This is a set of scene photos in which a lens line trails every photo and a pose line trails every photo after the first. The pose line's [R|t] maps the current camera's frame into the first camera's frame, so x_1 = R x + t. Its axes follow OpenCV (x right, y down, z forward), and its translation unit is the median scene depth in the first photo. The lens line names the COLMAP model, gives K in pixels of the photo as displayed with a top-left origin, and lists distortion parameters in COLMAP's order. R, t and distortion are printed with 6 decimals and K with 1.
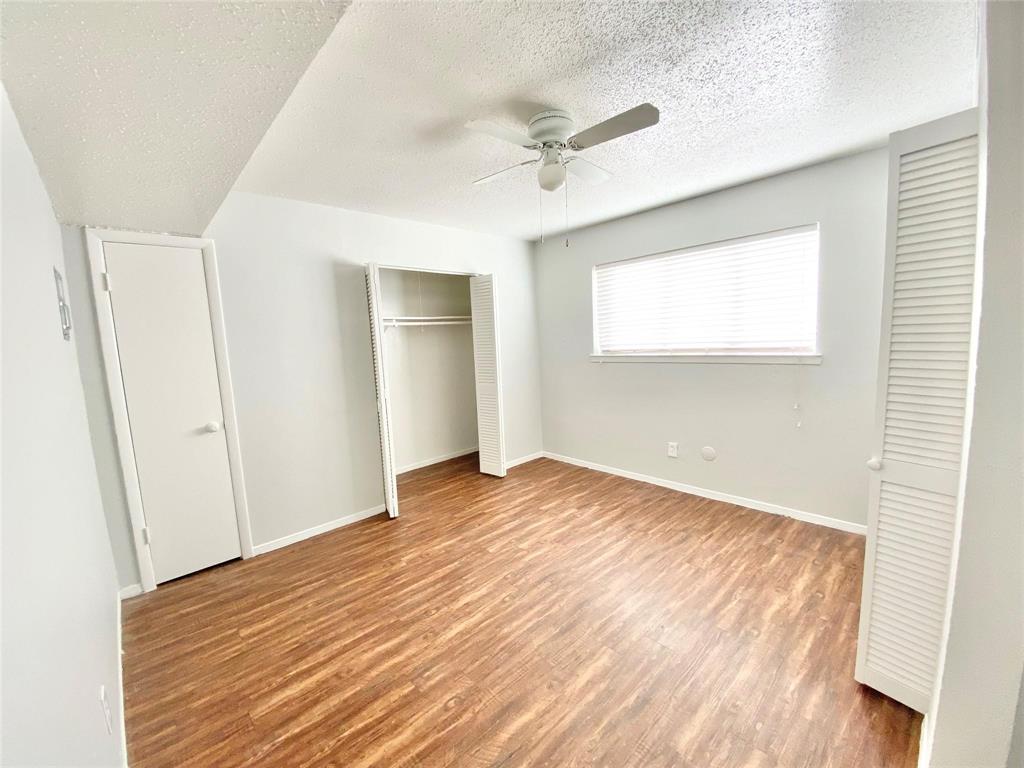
lens RADIAL K [[419.6, 0, 507.6], [0, 419.6, 383.7], [0, 0, 1]] dist [0.020082, -0.018760]
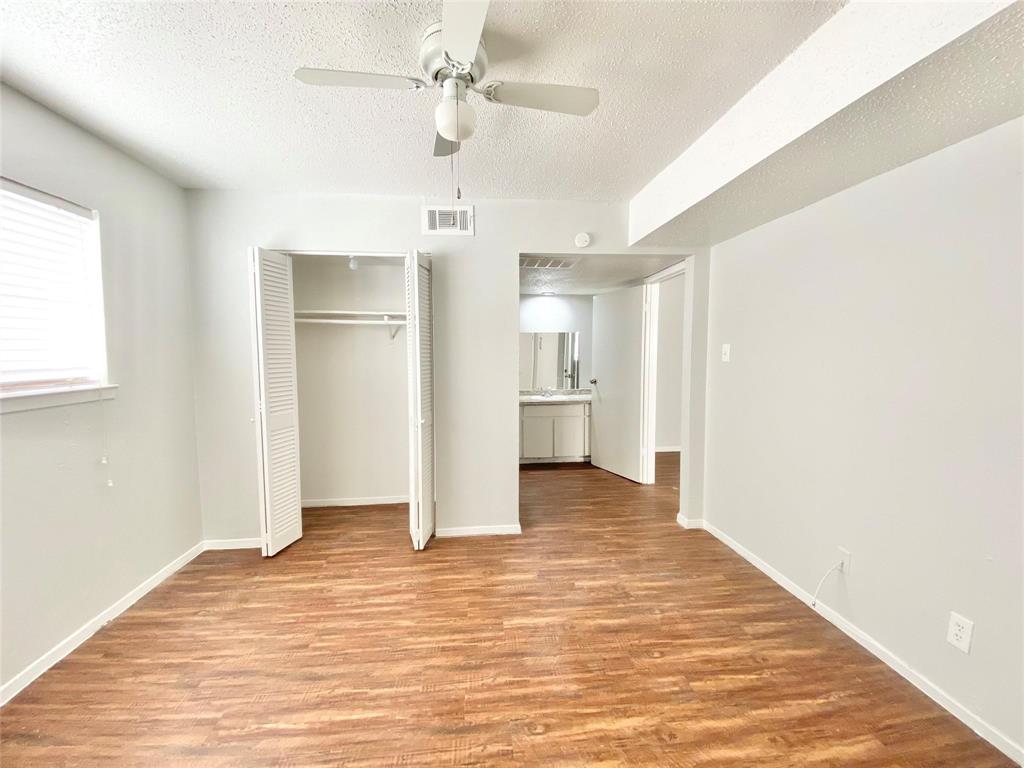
lens RADIAL K [[419.6, 0, 507.6], [0, 419.6, 383.7], [0, 0, 1]] dist [0.020082, -0.018760]
pose [[-0.799989, 0.004056, 0.600001, -0.427885], [0.104942, 0.985510, 0.133259, -0.145272], [-0.590766, 0.169572, -0.788823, 1.722836]]
